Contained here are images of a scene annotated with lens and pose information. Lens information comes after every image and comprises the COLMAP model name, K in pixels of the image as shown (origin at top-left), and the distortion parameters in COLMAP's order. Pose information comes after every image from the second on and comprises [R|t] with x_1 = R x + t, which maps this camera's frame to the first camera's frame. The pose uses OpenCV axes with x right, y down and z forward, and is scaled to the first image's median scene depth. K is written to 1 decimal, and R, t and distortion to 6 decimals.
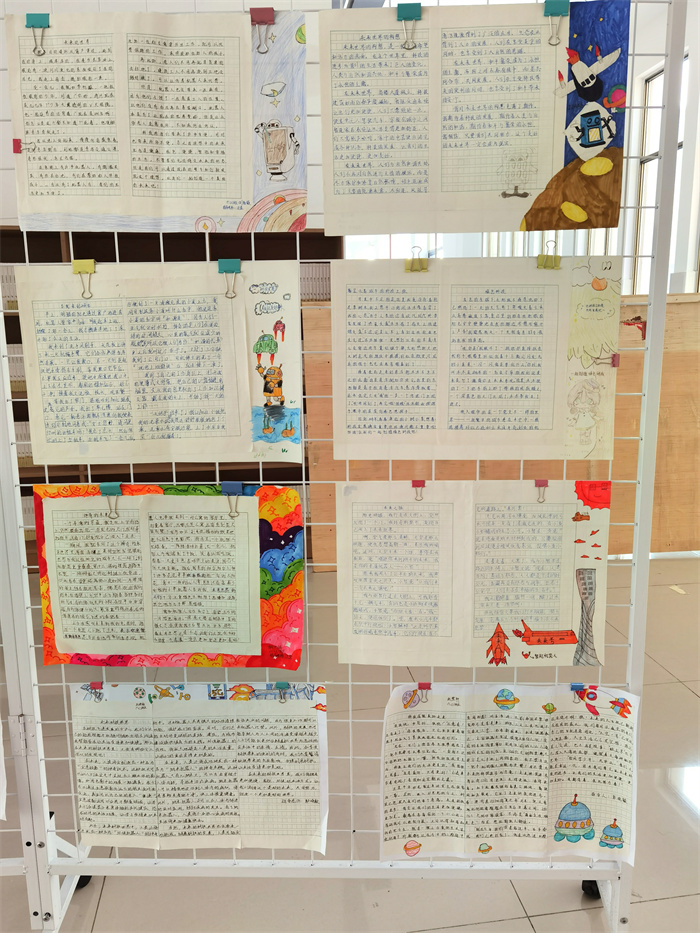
lens RADIAL K [[728.2, 0, 345.9], [0, 728.2, 461.9], [0, 0, 1]] dist [-0.024778, -0.010086]
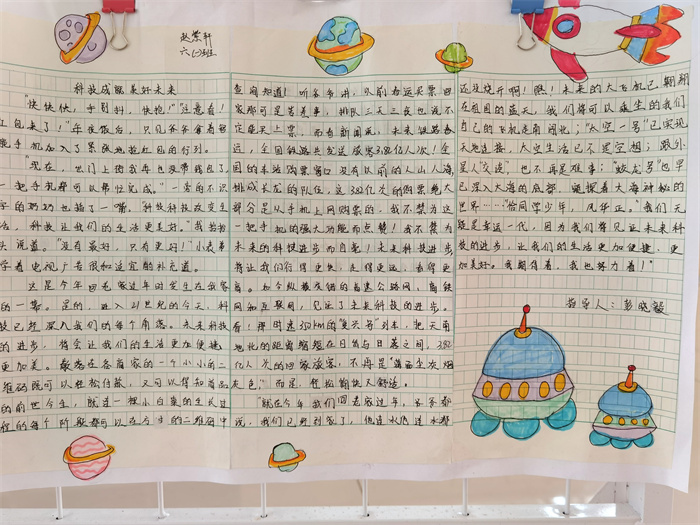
lens RADIAL K [[546.4, 0, 354.4], [0, 546.4, 264.9], [0, 0, 1]] dist [-0.024778, -0.010086]
pose [[0.998039, 0.005961, 0.062316, 0.214649], [-0.004224, 0.999600, -0.027969, 0.456232], [-0.062458, 0.027651, 0.997664, 0.734269]]
